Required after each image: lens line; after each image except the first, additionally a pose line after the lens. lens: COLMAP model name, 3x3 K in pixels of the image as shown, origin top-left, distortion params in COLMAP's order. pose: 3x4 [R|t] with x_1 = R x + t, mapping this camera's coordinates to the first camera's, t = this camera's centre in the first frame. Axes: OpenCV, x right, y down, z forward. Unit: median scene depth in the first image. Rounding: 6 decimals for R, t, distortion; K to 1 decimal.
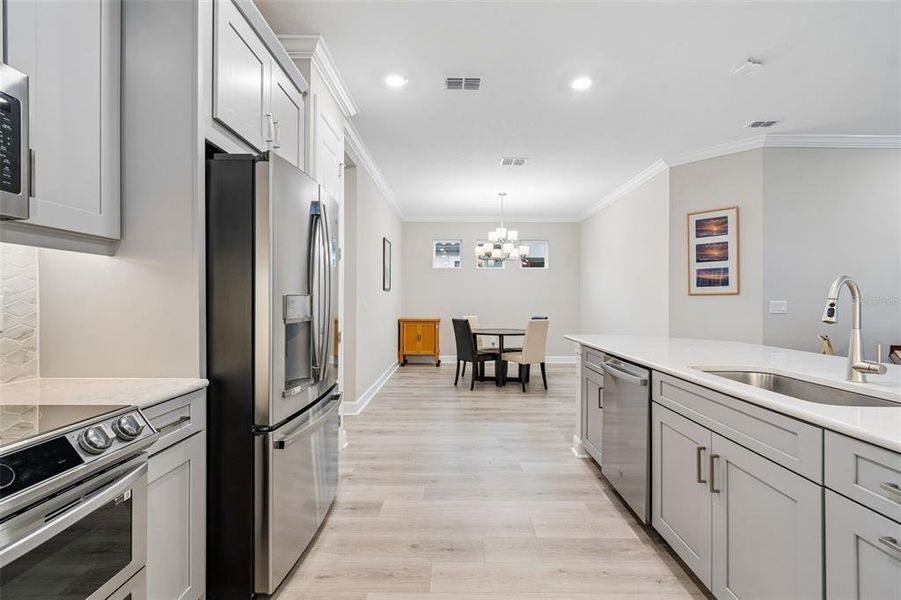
lens RADIAL K [[396.6, 0, 455.6], [0, 396.6, 299.9], [0, 0, 1]] dist [-0.001243, -0.000080]
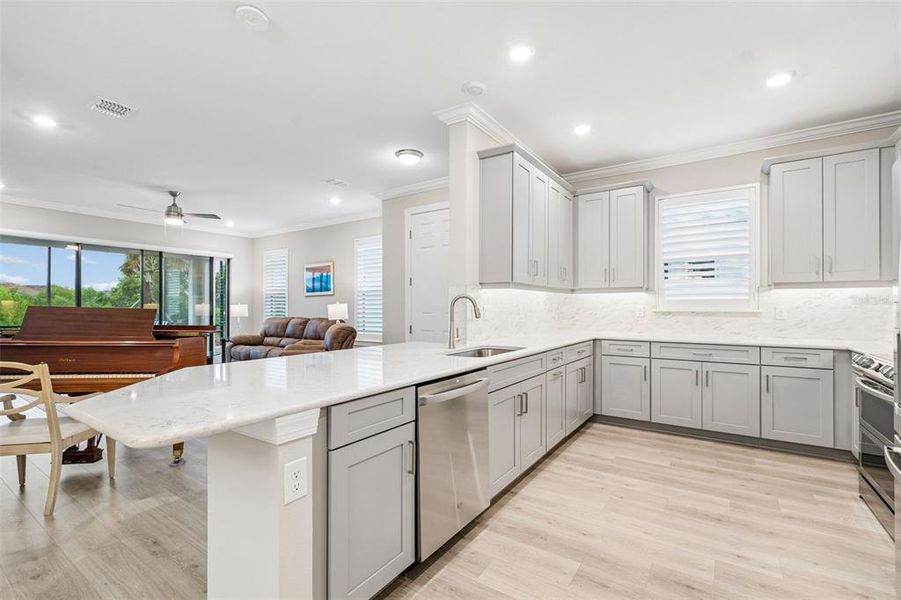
lens RADIAL K [[397.9, 0, 455.6], [0, 397.9, 308.0], [0, 0, 1]] dist [0.001431, -0.000314]
pose [[-0.830038, -0.004190, 0.557692, -0.033007], [-0.004050, 0.999991, 0.001486, 0.001224], [-0.557693, -0.001025, -0.830047, 0.942293]]
